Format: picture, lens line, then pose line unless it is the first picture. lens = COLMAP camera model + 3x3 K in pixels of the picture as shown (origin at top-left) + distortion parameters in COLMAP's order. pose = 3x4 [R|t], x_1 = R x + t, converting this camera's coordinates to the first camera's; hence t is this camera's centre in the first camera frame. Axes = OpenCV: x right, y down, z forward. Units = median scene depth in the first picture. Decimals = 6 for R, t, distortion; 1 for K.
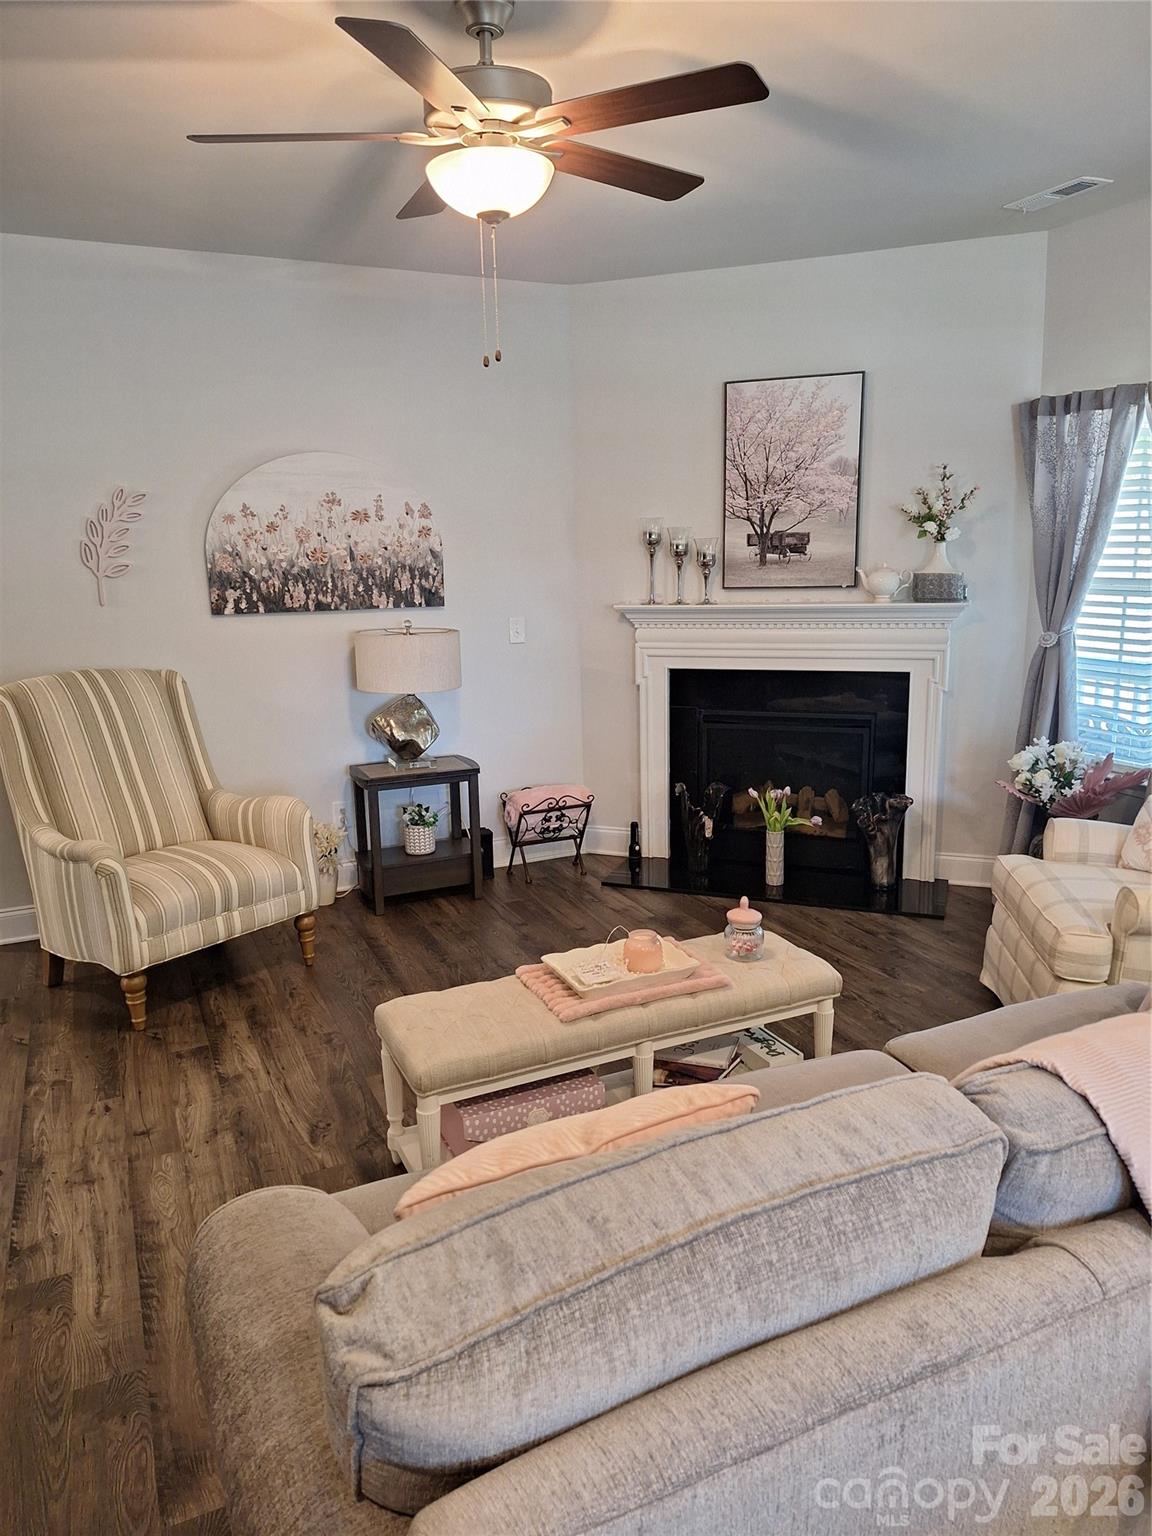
lens RADIAL K [[1061.0, 0, 577.0], [0, 1061.0, 765.9], [0, 0, 1]] dist [0.062704, -0.062535]
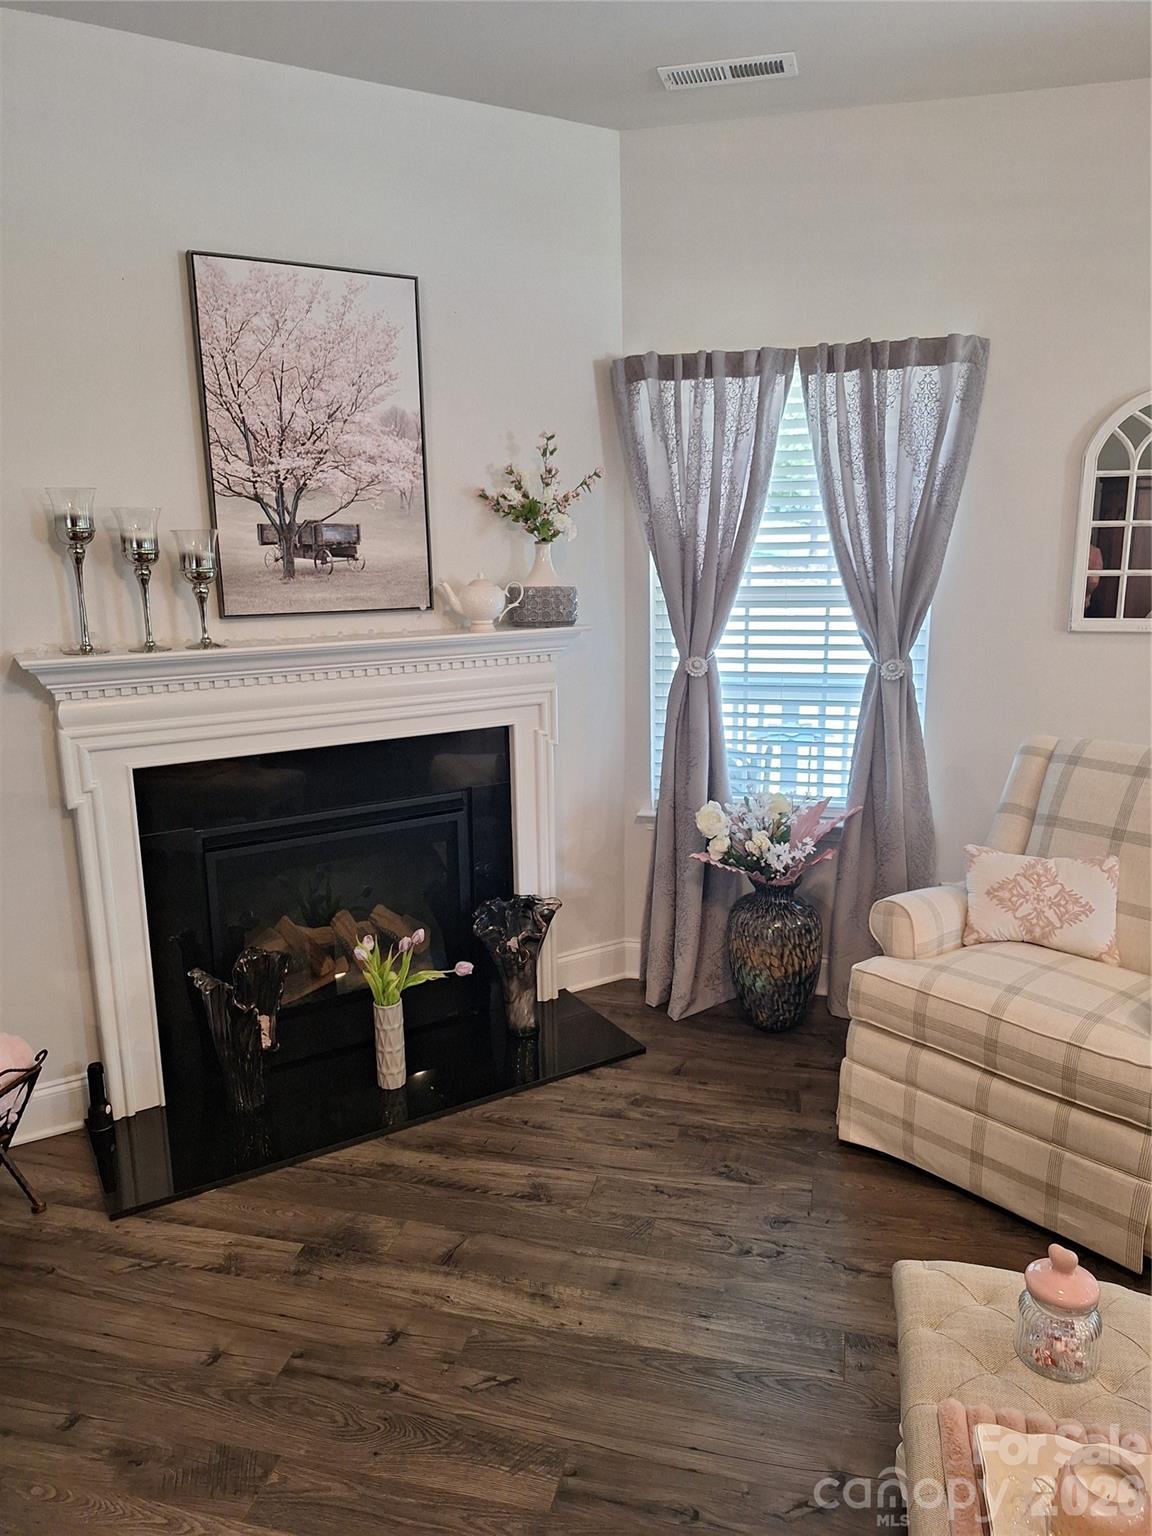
lens RADIAL K [[1061.0, 0, 580.1], [0, 1061.0, 766.9], [0, 0, 1]] dist [0.062704, -0.062535]
pose [[0.624340, -0.149753, 0.766664, -0.202501], [0.162964, 0.984827, 0.059656, -0.093778], [-0.763965, 0.087693, 0.639271, 0.507496]]
